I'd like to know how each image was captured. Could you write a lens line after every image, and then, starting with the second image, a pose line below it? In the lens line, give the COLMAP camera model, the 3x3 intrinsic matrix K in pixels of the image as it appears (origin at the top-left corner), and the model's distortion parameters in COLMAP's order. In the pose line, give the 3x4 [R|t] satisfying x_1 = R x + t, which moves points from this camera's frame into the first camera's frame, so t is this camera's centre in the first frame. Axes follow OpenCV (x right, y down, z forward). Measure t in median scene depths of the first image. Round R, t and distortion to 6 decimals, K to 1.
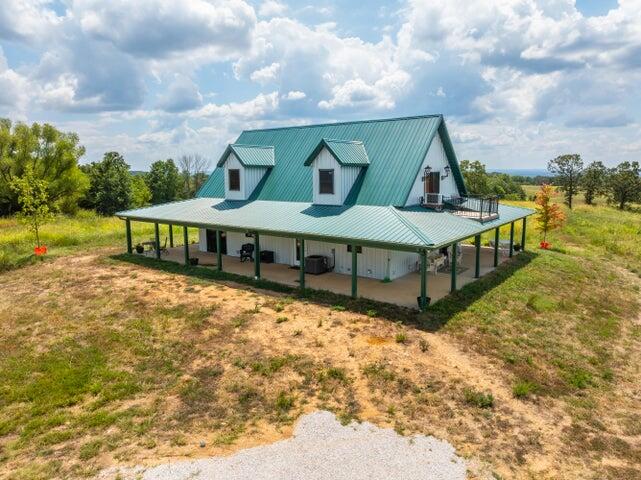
lens RADIAL K [[449.0, 0, 320.5], [0, 449.0, 240.0], [0, 0, 1]] dist [-0.037830, -0.002300]
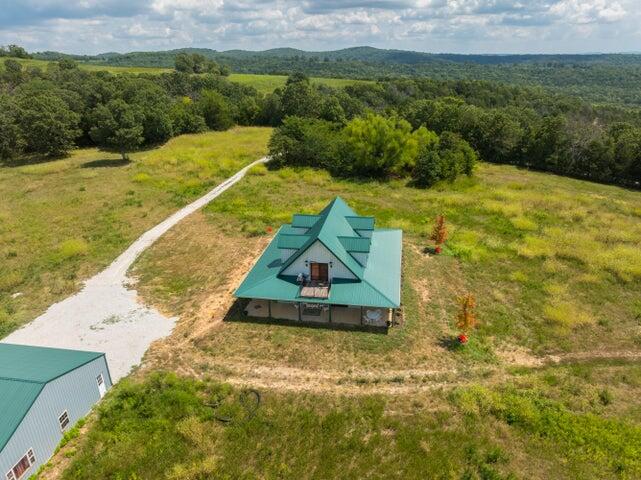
lens RADIAL K [[461.9, 0, 320.5], [0, 461.9, 240.0], [0, 0, 1]] dist [-0.043048, -0.002322]
pose [[0.451496, 0.332272, -0.828098, 2.464709], [-0.120019, 0.942258, 0.312642, -1.144649], [0.884165, -0.041769, 0.465305, 0.110205]]
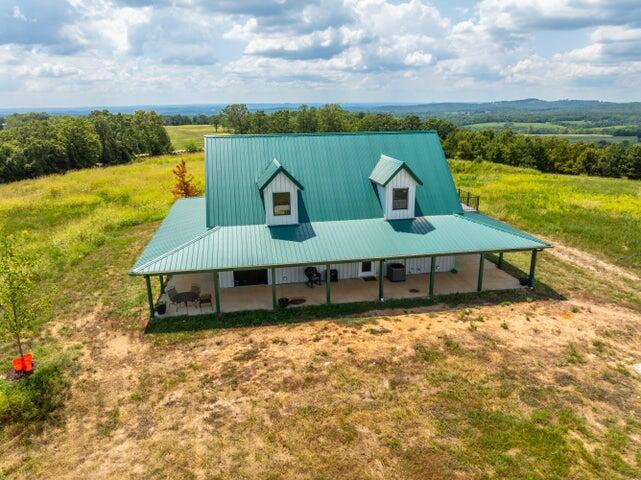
lens RADIAL K [[449.0, 0, 320.5], [0, 449.0, 240.0], [0, 0, 1]] dist [-0.037830, -0.002300]
pose [[0.684212, -0.211132, 0.698052, -1.149213], [0.115051, 0.976440, 0.182562, -0.318887], [-0.720150, -0.044600, 0.692383, 0.446799]]
